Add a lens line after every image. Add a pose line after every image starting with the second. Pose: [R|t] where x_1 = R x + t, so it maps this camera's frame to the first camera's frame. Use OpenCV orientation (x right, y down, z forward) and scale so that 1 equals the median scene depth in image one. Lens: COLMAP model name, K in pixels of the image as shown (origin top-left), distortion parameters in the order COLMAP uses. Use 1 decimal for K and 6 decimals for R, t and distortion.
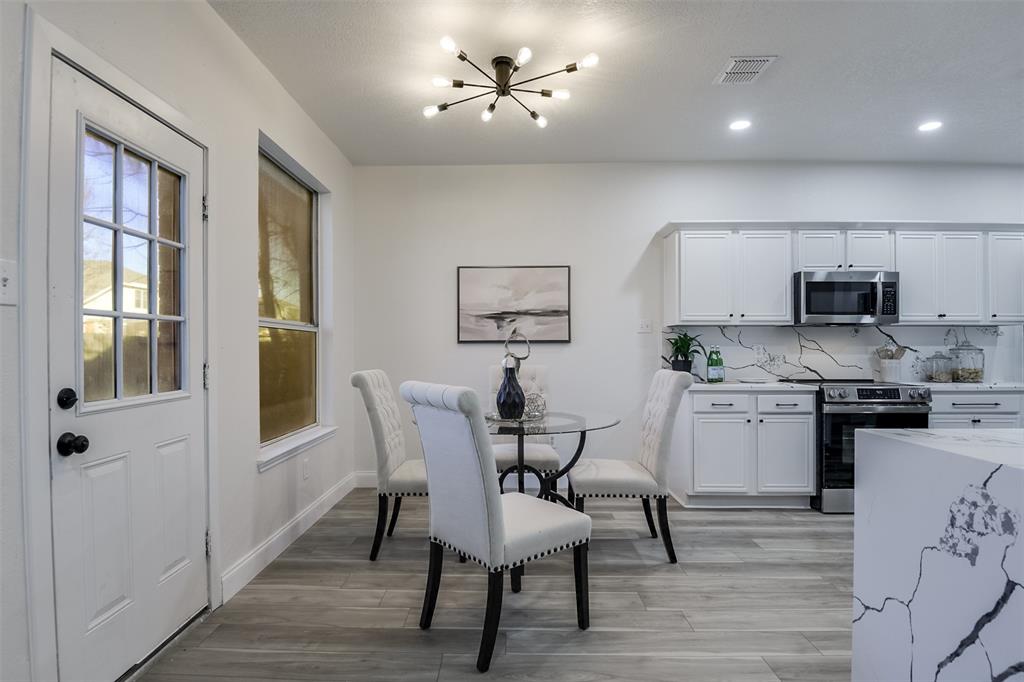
lens RADIAL K [[544.3, 0, 499.6], [0, 544.3, 345.2], [0, 0, 1]] dist [-0.002704, -0.019310]
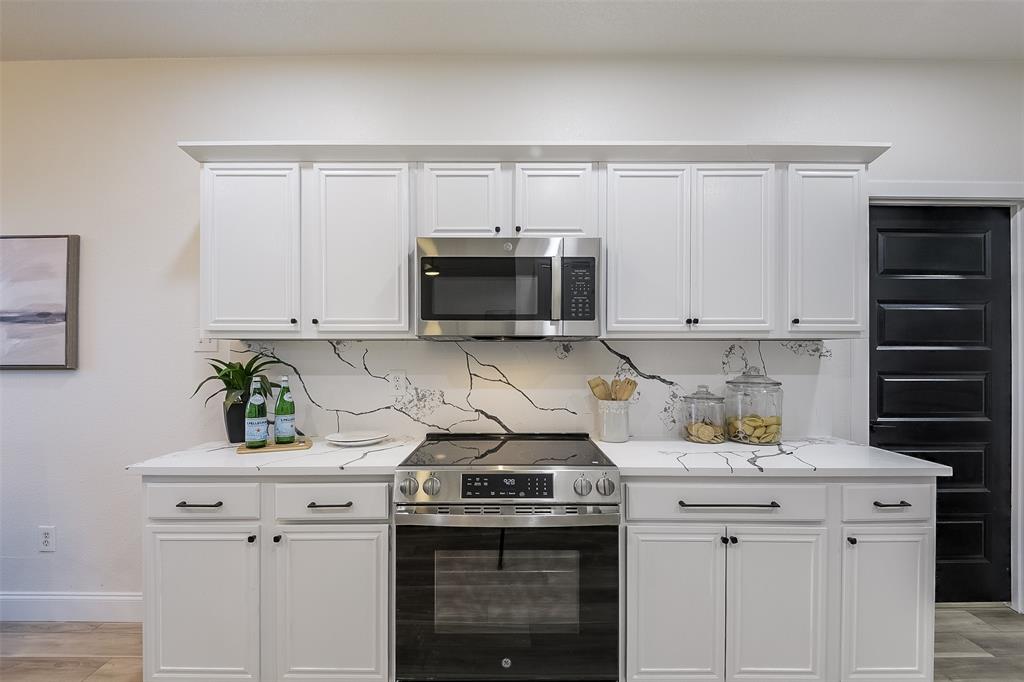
lens RADIAL K [[465.4, 0, 511.8], [0, 465.4, 351.4], [0, 0, 1]] dist [0.010693, -0.000222]
pose [[0.999955, -0.000160, 0.009507, 0.647780], [0.000127, 0.999994, 0.003485, -0.027208], [-0.009508, -0.003484, 0.999949, 0.547794]]
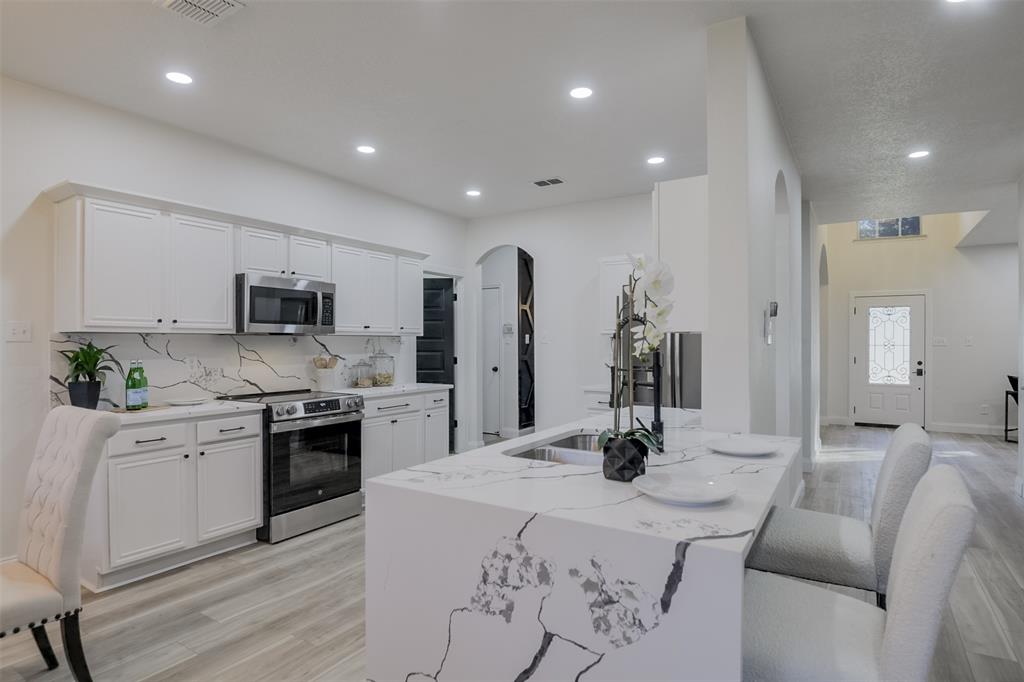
lens RADIAL K [[554.8, 0, 512.0], [0, 554.8, 341.0], [0, 0, 1]] dist [-0.005914, -0.017379]
pose [[0.524274, 0.001187, 0.851549, 0.020164], [-0.002538, 0.999997, 0.000169, -0.028043], [-0.851546, -0.002250, 0.524275, 0.163304]]
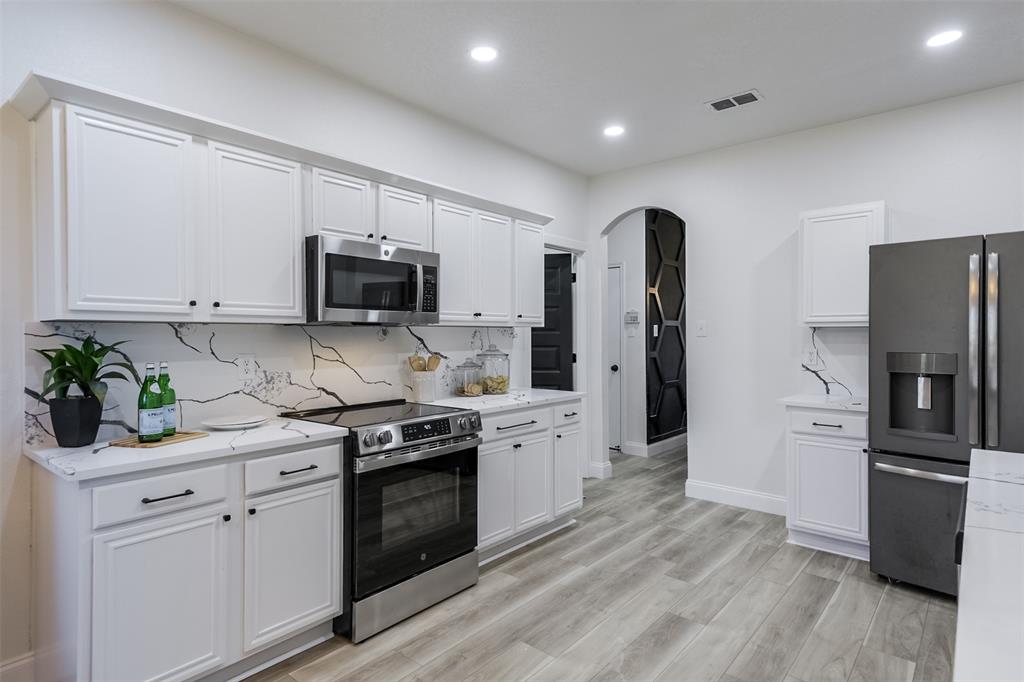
lens RADIAL K [[553.9, 0, 492.7], [0, 553.9, 335.1], [0, 0, 1]] dist [0.041674, -0.000374]
pose [[0.650005, -0.002115, 0.759927, 0.213613], [-0.000912, 0.999993, 0.003563, -0.027873], [-0.759930, -0.003009, 0.649998, 0.454228]]
